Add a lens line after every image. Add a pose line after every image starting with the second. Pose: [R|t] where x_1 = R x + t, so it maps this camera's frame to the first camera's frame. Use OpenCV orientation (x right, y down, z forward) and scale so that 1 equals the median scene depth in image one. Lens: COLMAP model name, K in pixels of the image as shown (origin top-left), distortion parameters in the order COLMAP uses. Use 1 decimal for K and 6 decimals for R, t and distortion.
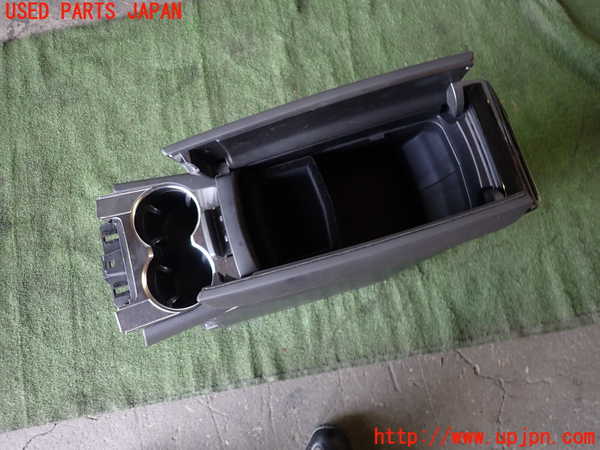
lens RADIAL K [[449.2, 0, 300.0], [0, 449.2, 225.0], [0, 0, 1]] dist [0.001864, -0.006383]
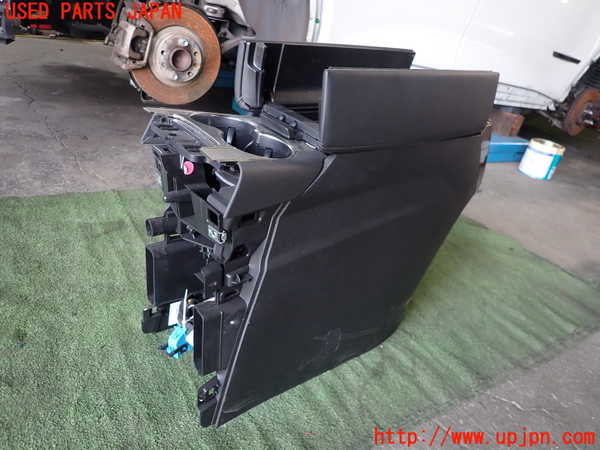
lens RADIAL K [[449.2, 0, 300.0], [0, 449.2, 225.0], [0, 0, 1]] dist [0.001864, -0.006383]
pose [[0.894580, 0.031944, 0.445765, -0.367992], [0.324909, 0.638376, -0.697789, 0.550094], [-0.306856, 0.769061, 0.560700, 0.360756]]
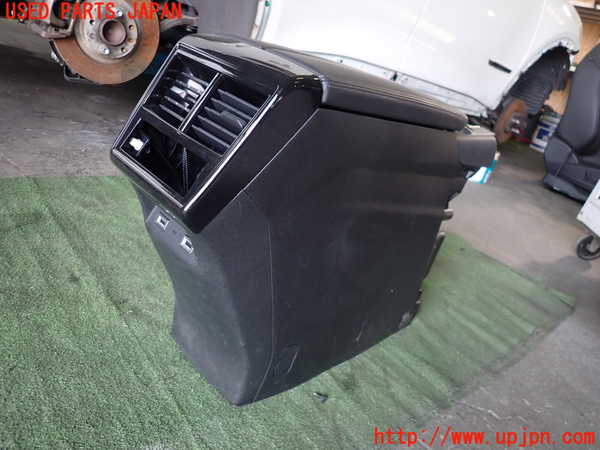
lens RADIAL K [[449.2, 0, 300.0], [0, 449.2, 225.0], [0, 0, 1]] dist [0.001864, -0.006383]
pose [[0.815556, 0.044570, 0.576959, -0.361193], [0.421252, 0.637861, -0.644732, 0.463299], [-0.396755, 0.768861, 0.501437, 0.455020]]
